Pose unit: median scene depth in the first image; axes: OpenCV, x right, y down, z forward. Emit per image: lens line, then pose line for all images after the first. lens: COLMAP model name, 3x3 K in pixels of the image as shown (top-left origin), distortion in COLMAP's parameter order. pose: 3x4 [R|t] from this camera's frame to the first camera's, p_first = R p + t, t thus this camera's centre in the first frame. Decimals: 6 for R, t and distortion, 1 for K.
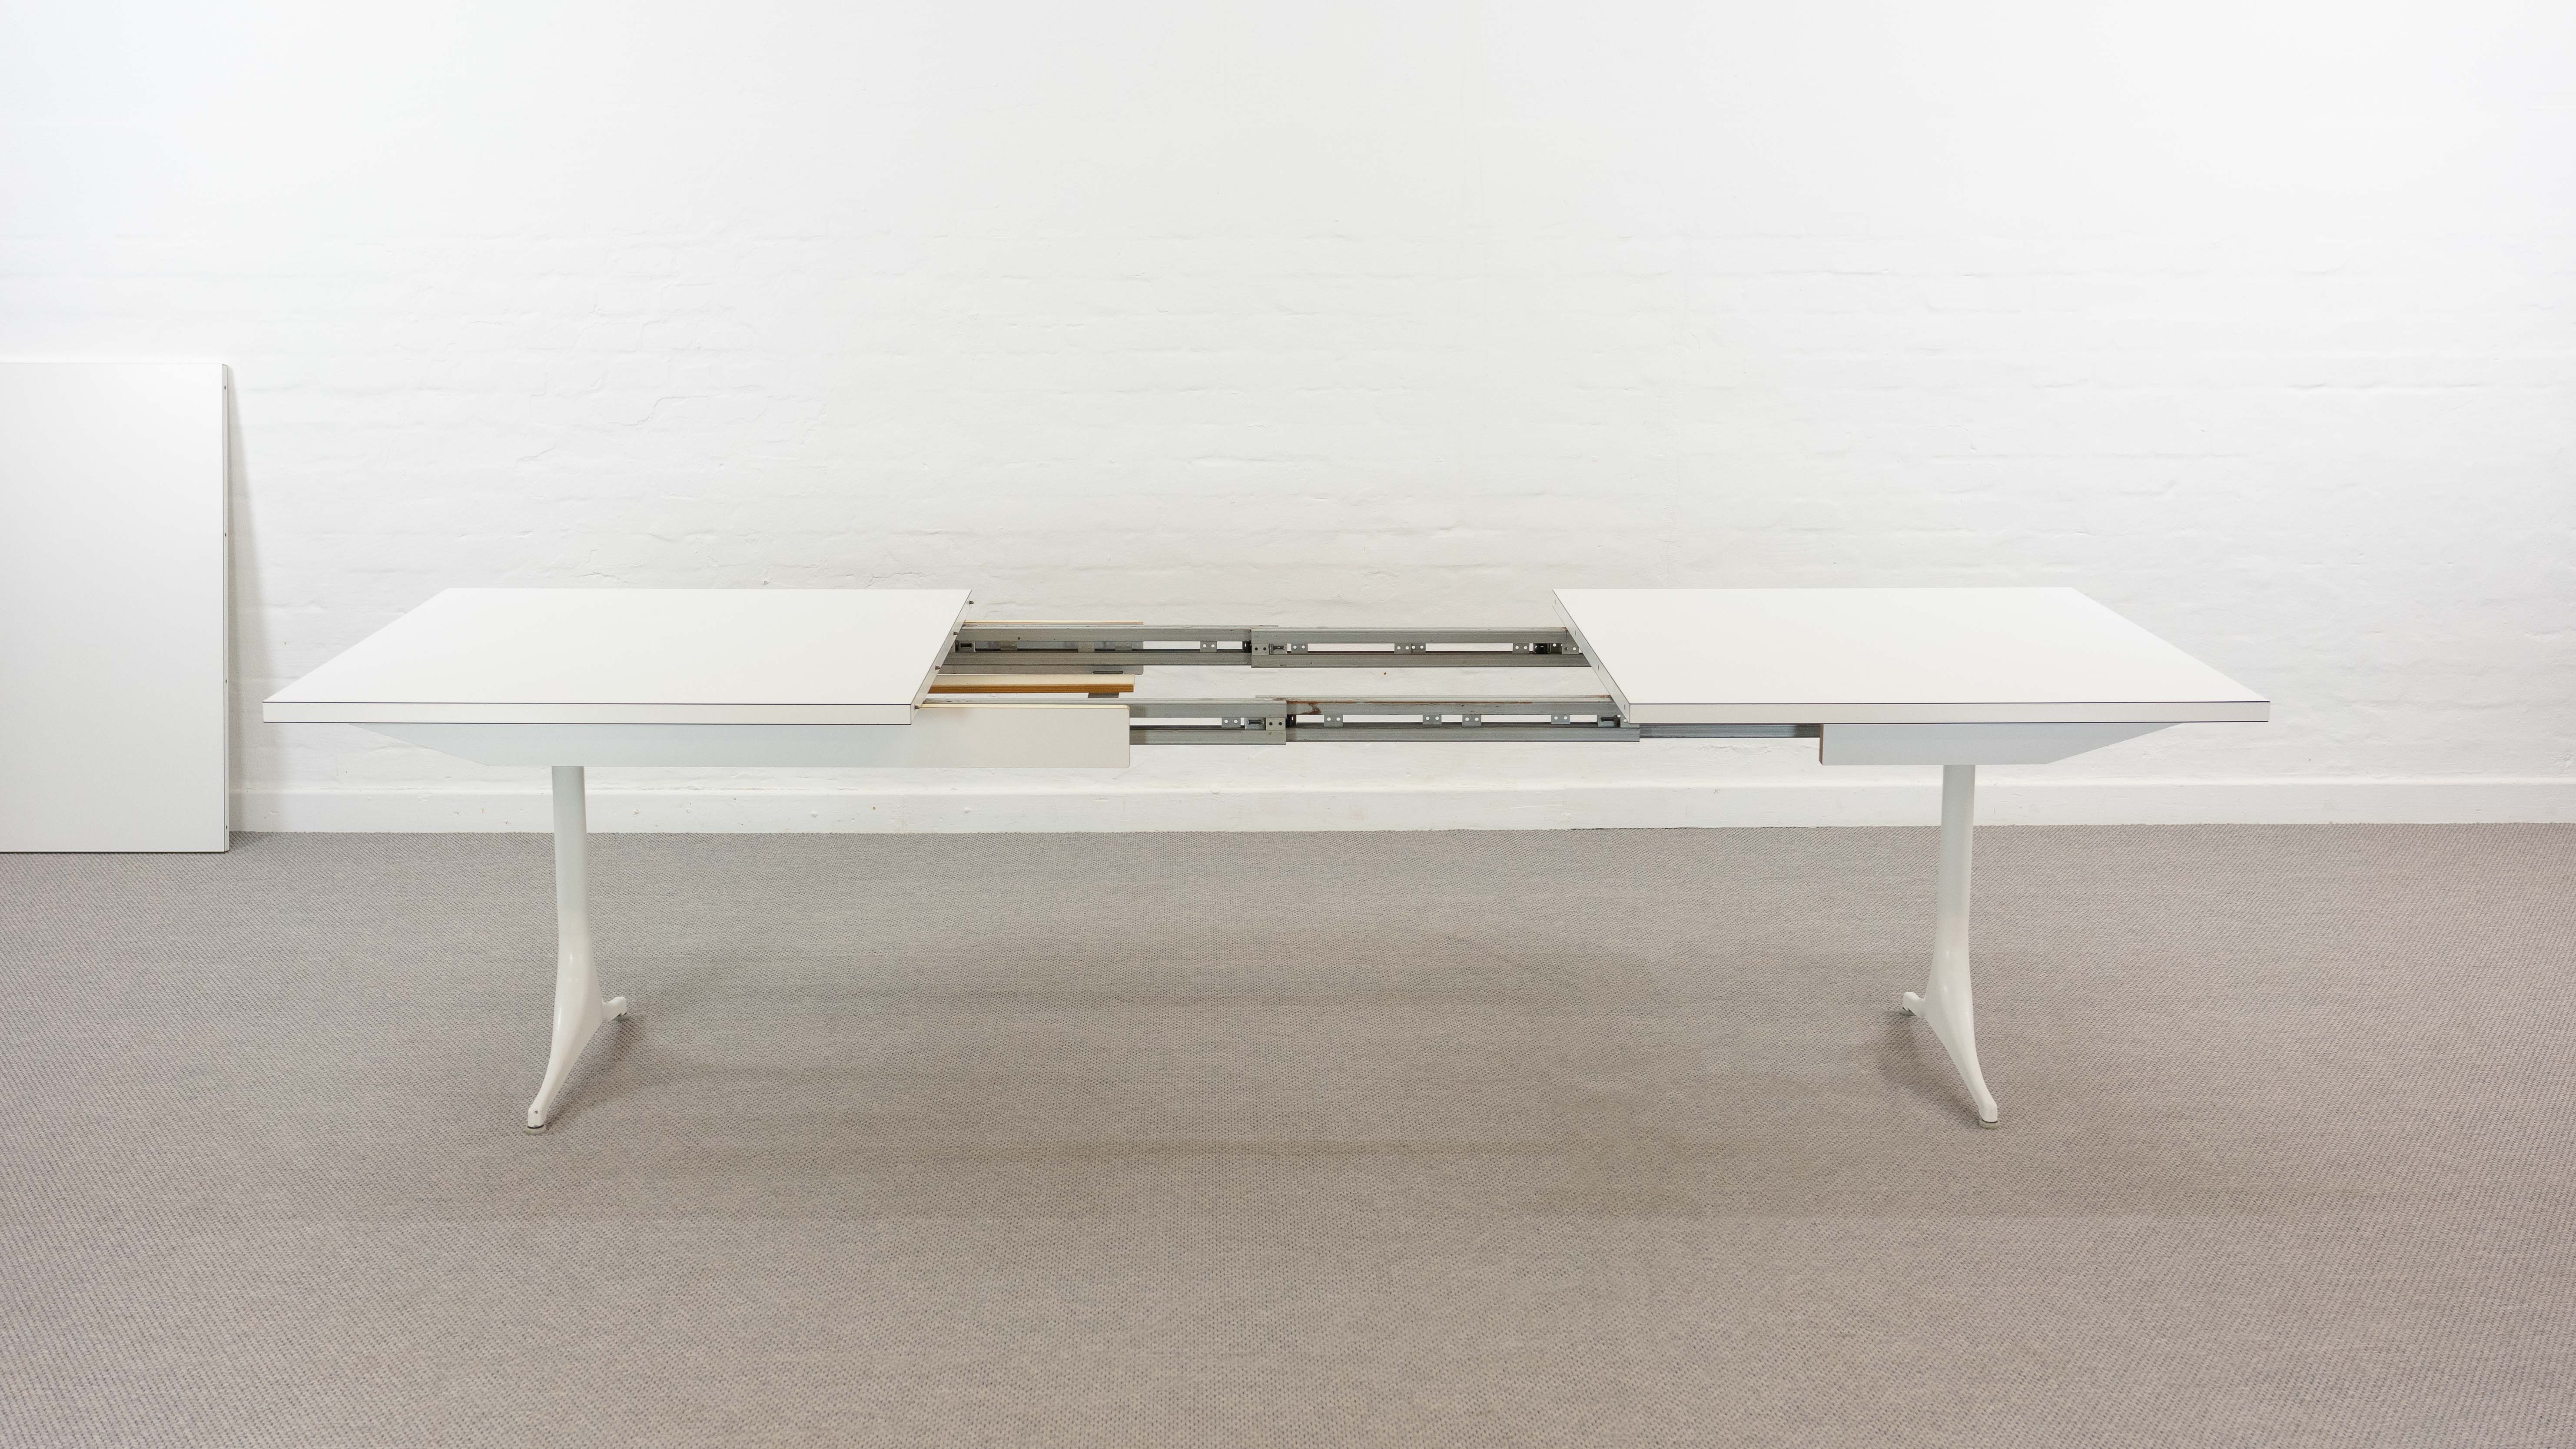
lens RADIAL K [[2988.6, 0, 1272.5], [0, 2988.6, 714.6], [0, 0, 1]] dist [0.008327, -0.010229]
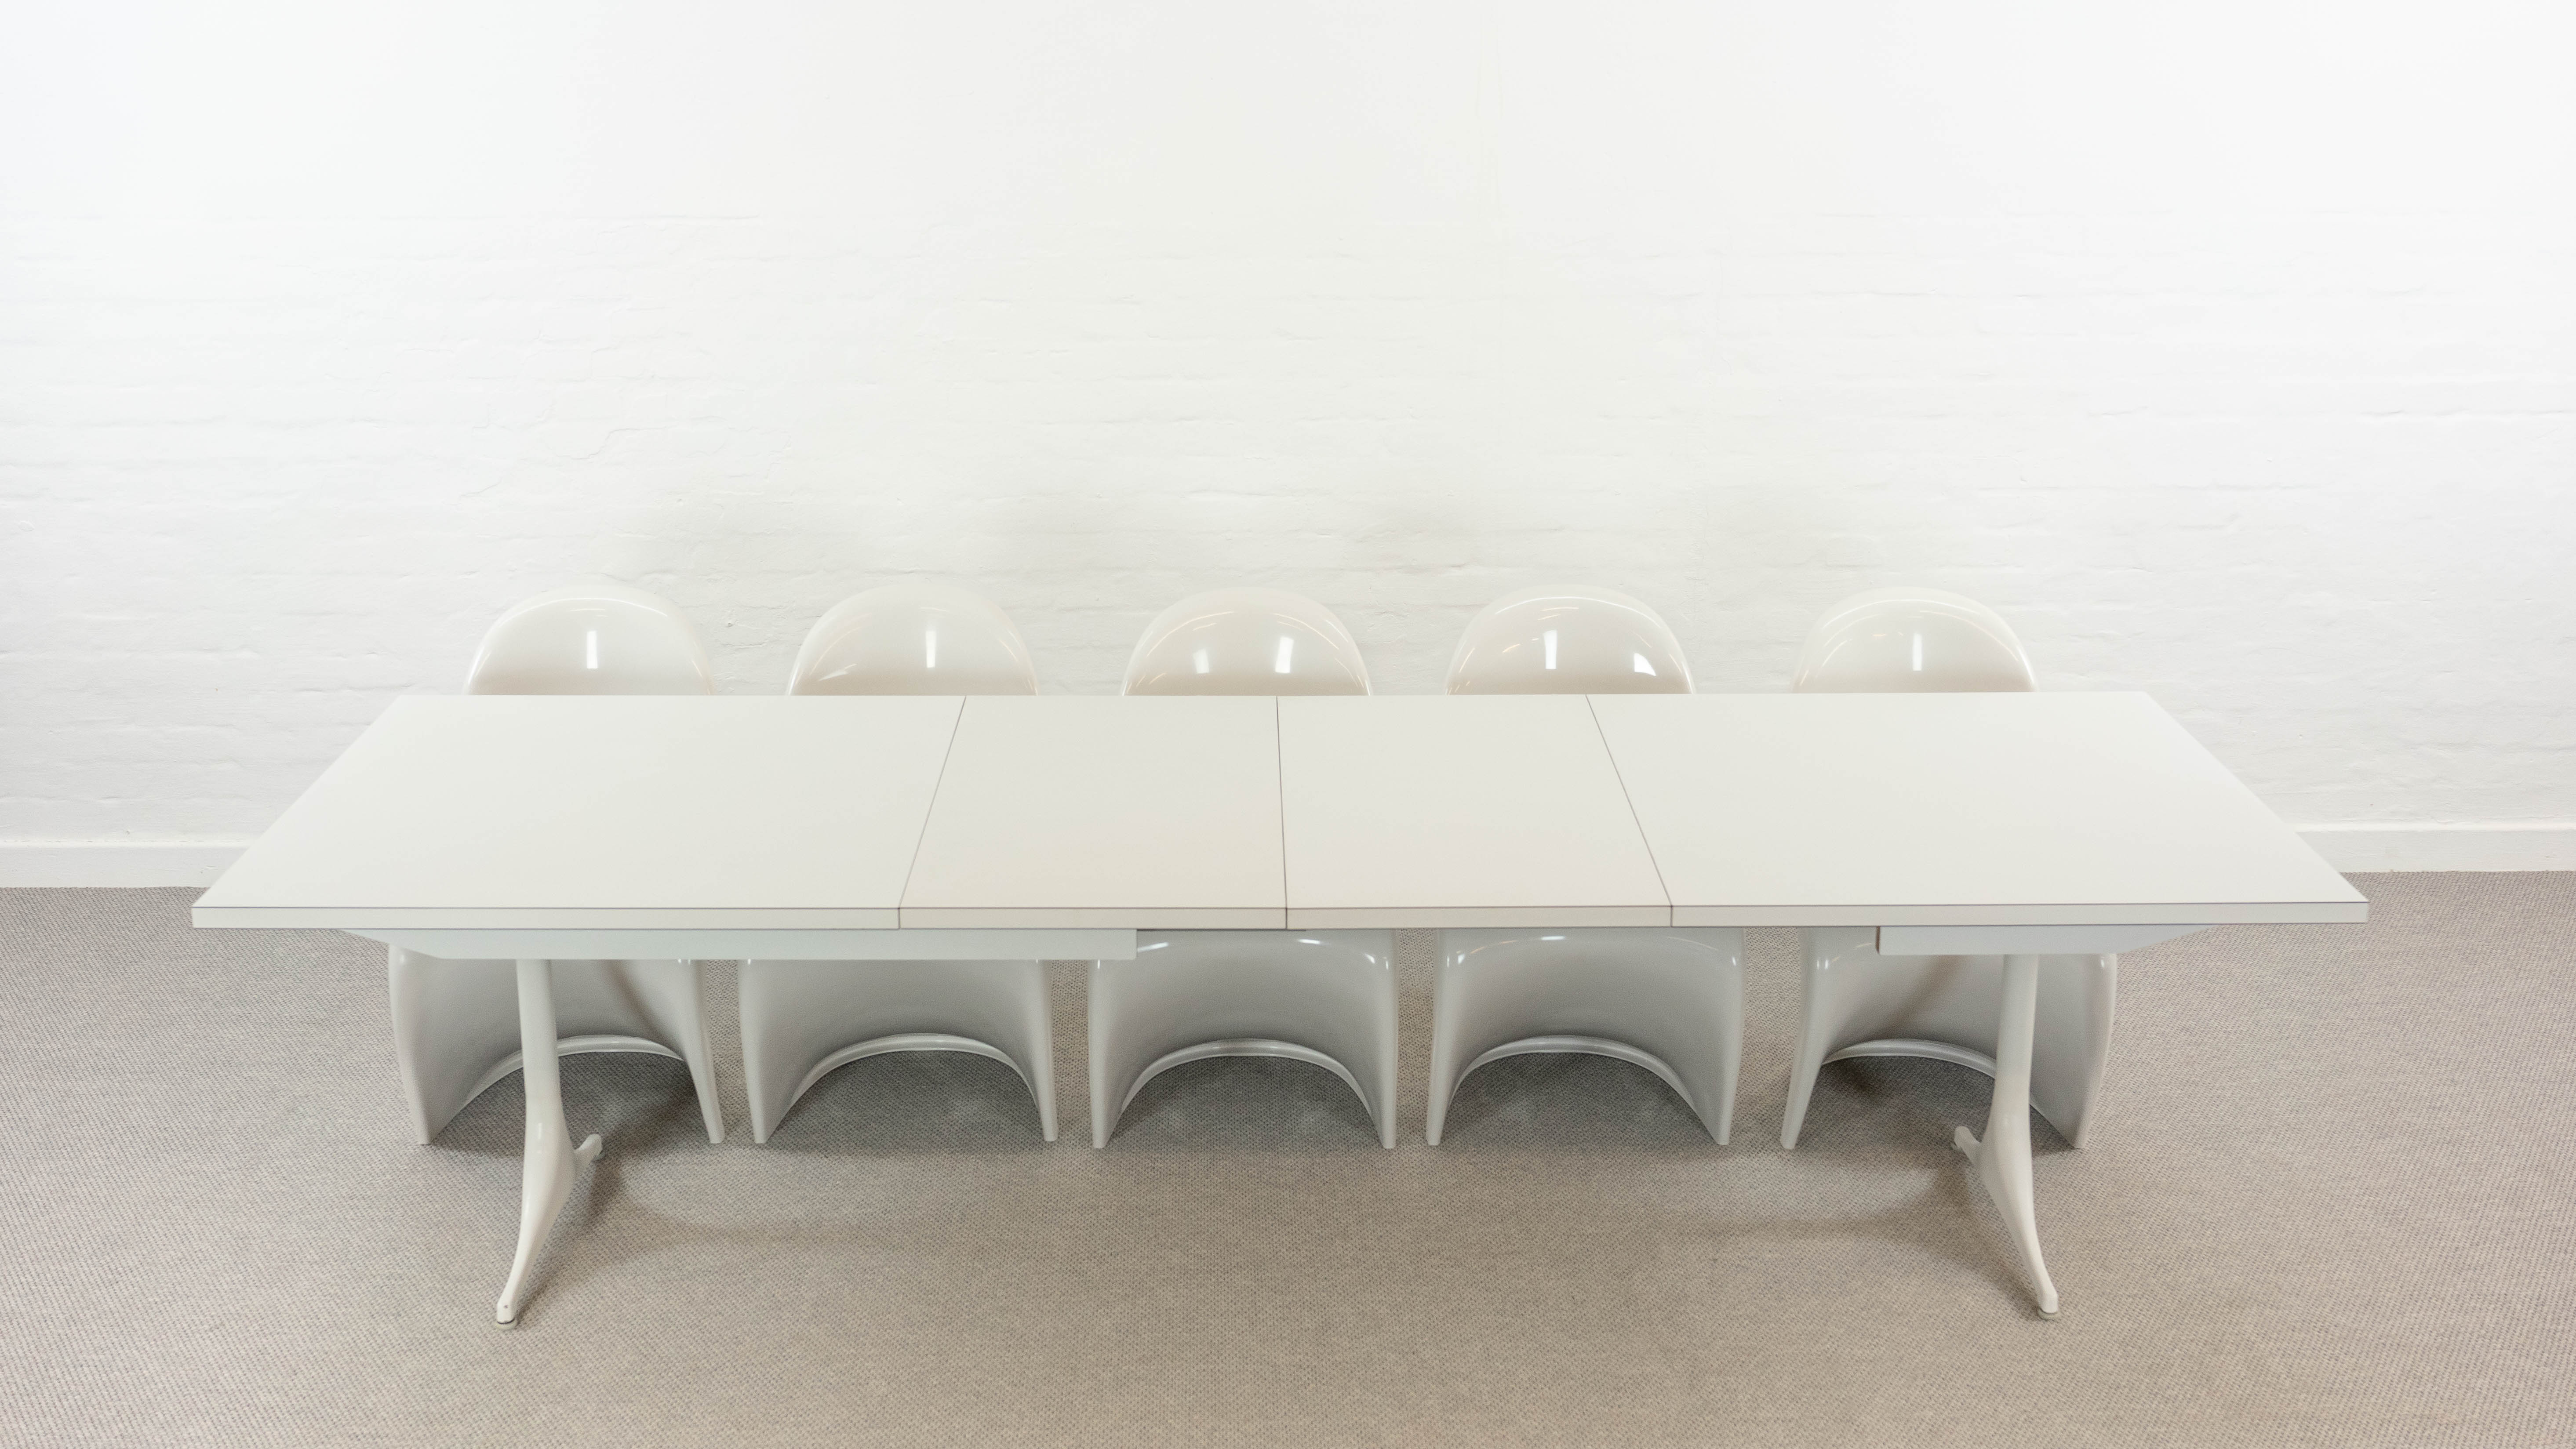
lens RADIAL K [[3019.3, 0, 1288.0], [0, 3019.3, 724.5], [0, 0, 1]] dist [0.007334, -0.012503]
pose [[0.999986, -0.000883, 0.005178, 0.000127], [0.000444, 0.996453, 0.084154, -0.118460], [-0.005233, -0.084151, 0.996439, 0.071345]]
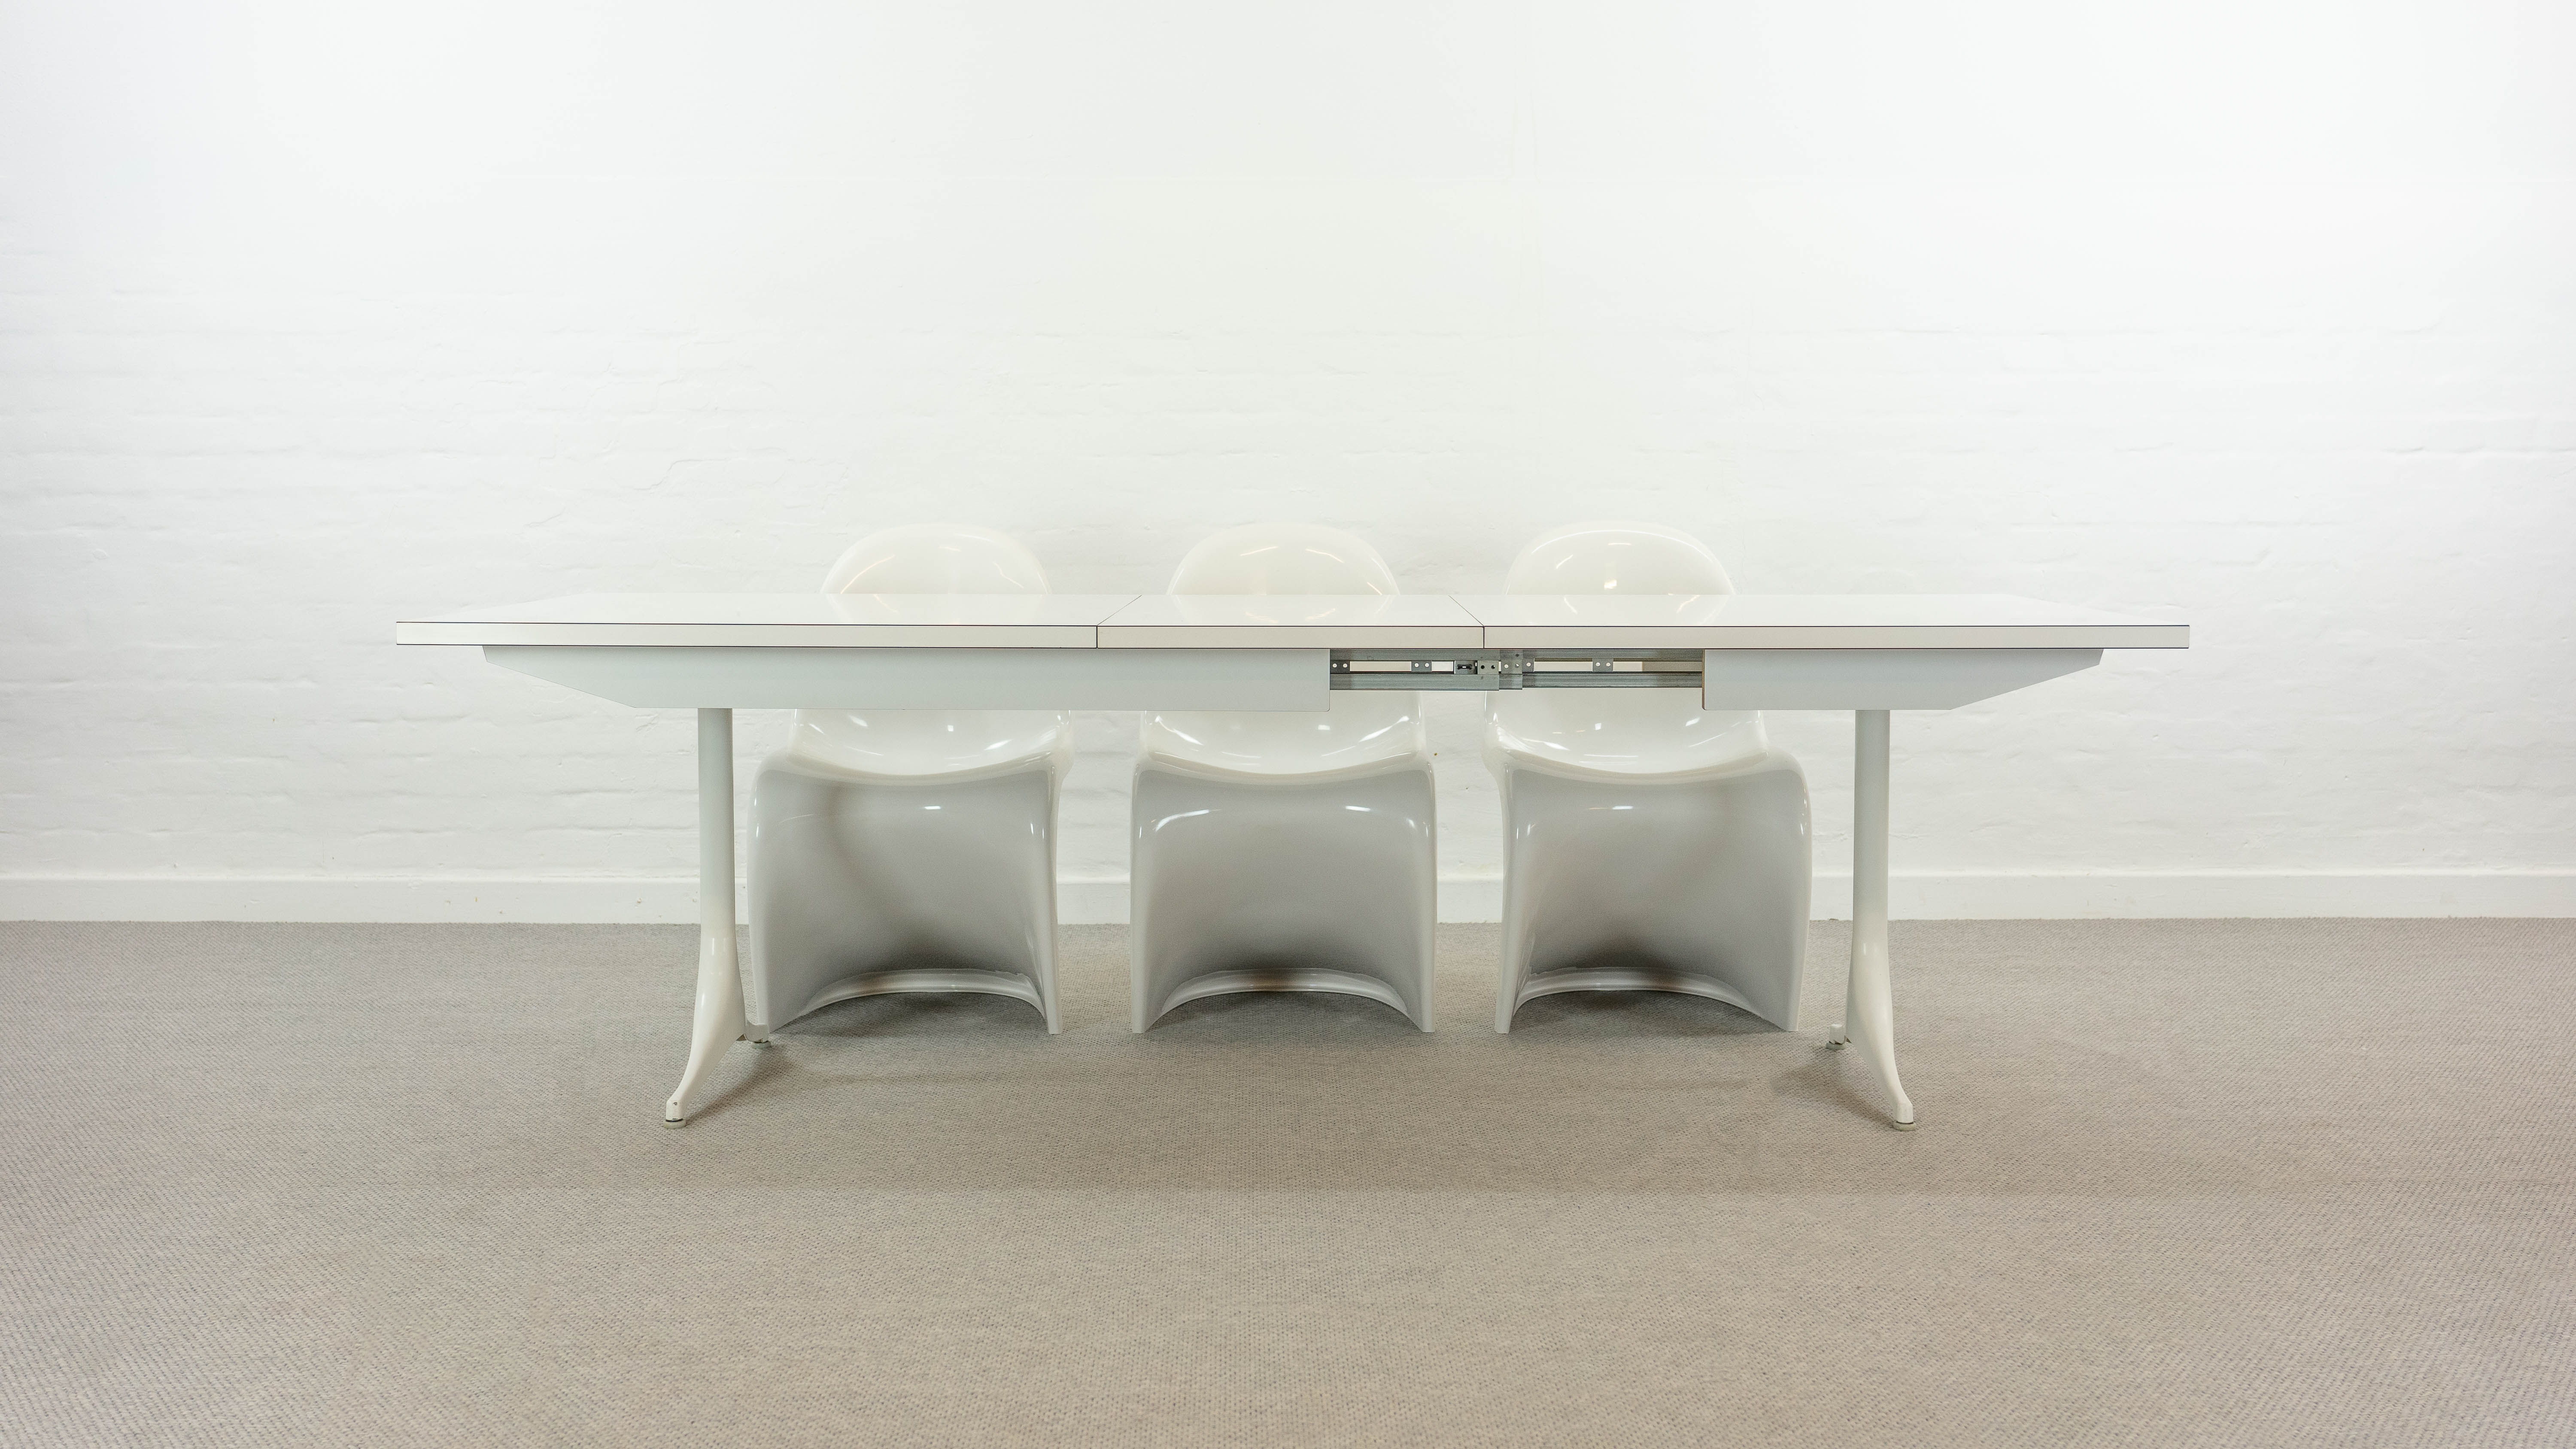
lens RADIAL K [[2951.7, 0, 1288.0], [0, 2951.7, 724.5], [0, 0, 1]] dist [0.006260, -0.009362]
pose [[0.999953, -0.000461, -0.009640, 0.000099], [-0.000689, 0.992894, -0.119004, 0.113462], [0.009626, 0.119005, 0.992847, 0.095978]]
